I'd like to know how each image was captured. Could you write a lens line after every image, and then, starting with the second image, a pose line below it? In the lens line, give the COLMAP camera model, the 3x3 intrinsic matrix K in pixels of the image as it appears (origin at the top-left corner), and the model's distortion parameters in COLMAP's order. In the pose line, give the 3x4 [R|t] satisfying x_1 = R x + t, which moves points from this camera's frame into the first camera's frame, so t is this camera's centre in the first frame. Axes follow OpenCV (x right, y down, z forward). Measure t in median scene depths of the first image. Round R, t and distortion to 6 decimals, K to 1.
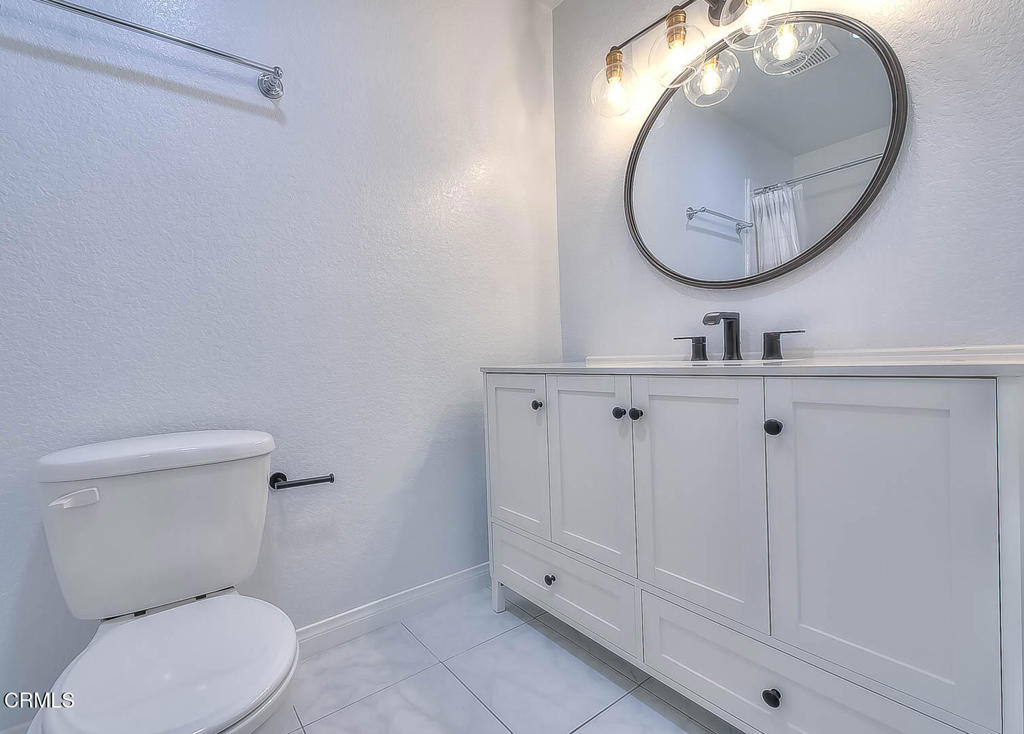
lens RADIAL K [[488.8, 0, 511.9], [0, 488.8, 373.2], [0, 0, 1]] dist [0.008486, -0.000373]
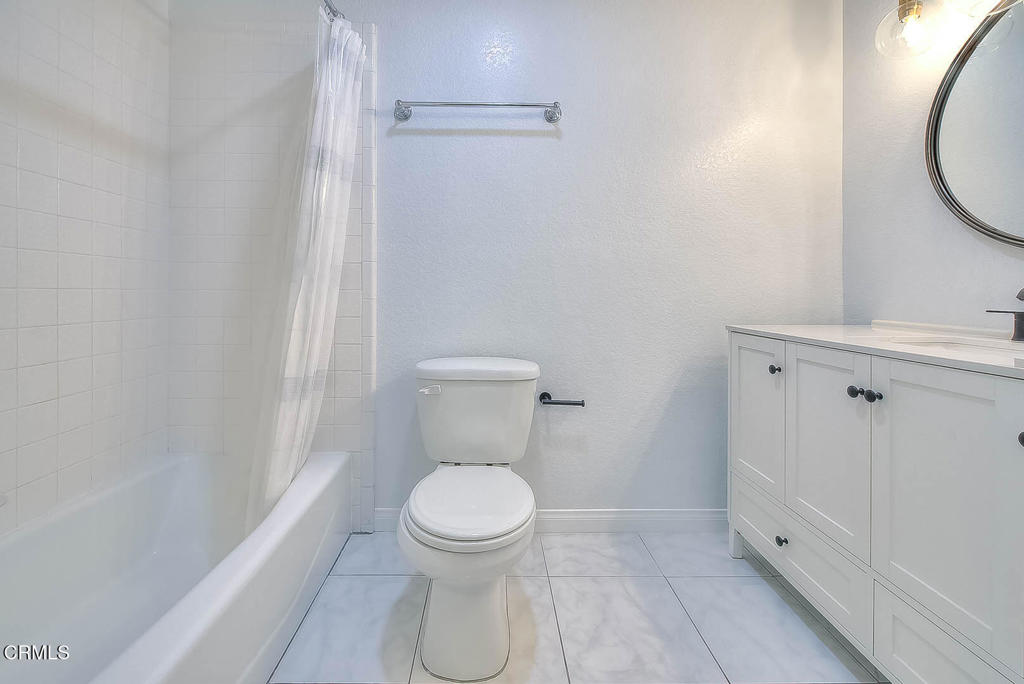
lens RADIAL K [[474.4, 0, 512.0], [0, 474.4, 342.0], [0, 0, 1]] dist [-0.000650, -0.000365]
pose [[0.826244, 0.110592, -0.552349, 0.133405], [-0.067087, 0.992879, 0.098441, -0.050173], [0.559303, -0.044280, 0.827780, -0.113282]]
